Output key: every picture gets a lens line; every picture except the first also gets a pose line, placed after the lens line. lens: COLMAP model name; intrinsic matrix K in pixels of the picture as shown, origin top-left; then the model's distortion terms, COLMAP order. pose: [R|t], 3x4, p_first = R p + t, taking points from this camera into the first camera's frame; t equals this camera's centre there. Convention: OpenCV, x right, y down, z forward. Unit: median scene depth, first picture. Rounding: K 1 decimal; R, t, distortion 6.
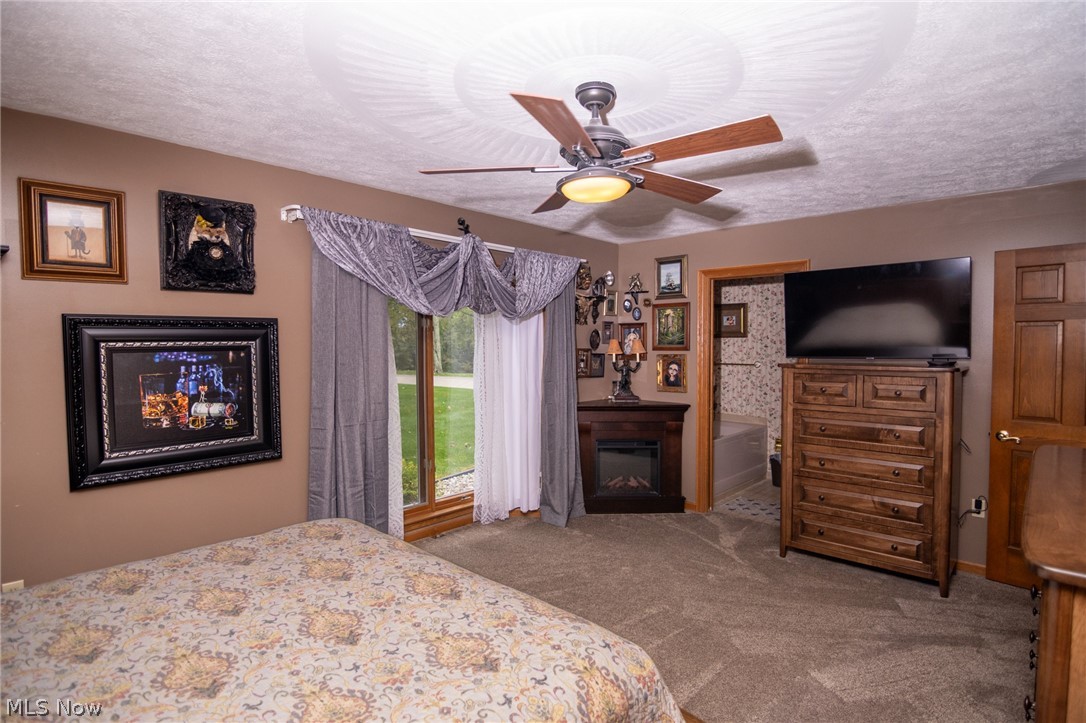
lens RADIAL K [[557.2, 0, 543.4], [0, 557.2, 363.6], [0, 0, 1]] dist [-0.006940, -0.003381]
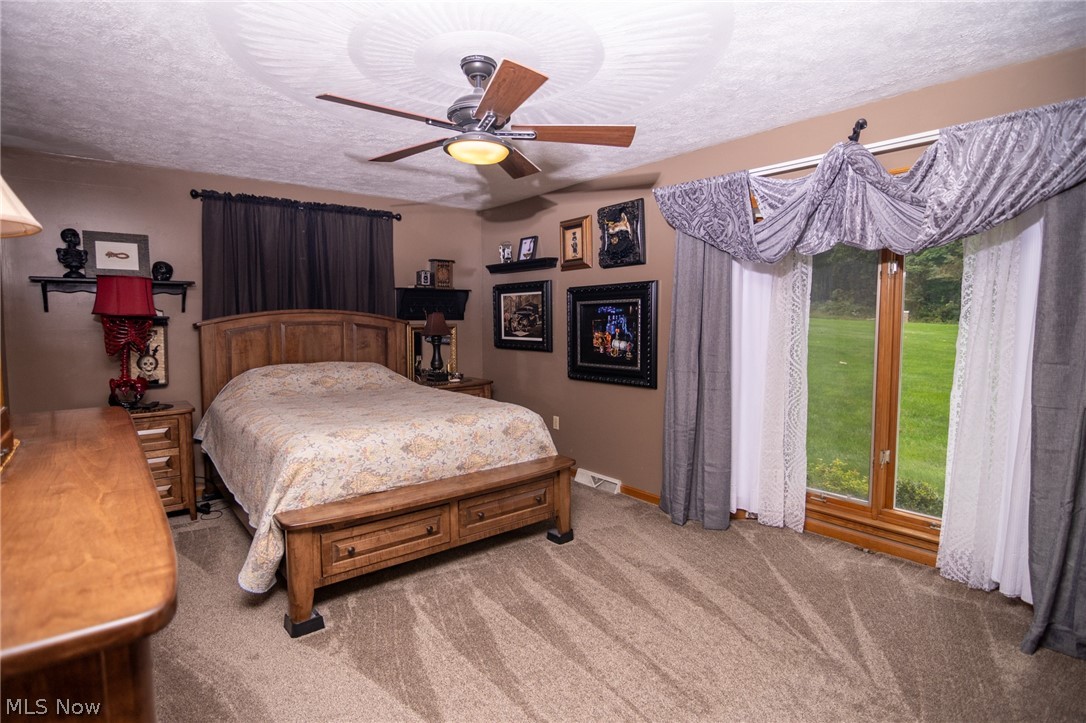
lens RADIAL K [[557.2, 0, 543.2], [0, 557.2, 359.3], [0, 0, 1]] dist [-0.006940, -0.003381]
pose [[-0.158736, 0.081072, -0.983987, 0.922573], [-0.029699, 0.995780, 0.086835, -0.003789], [0.986874, 0.043007, -0.155658, 1.023789]]
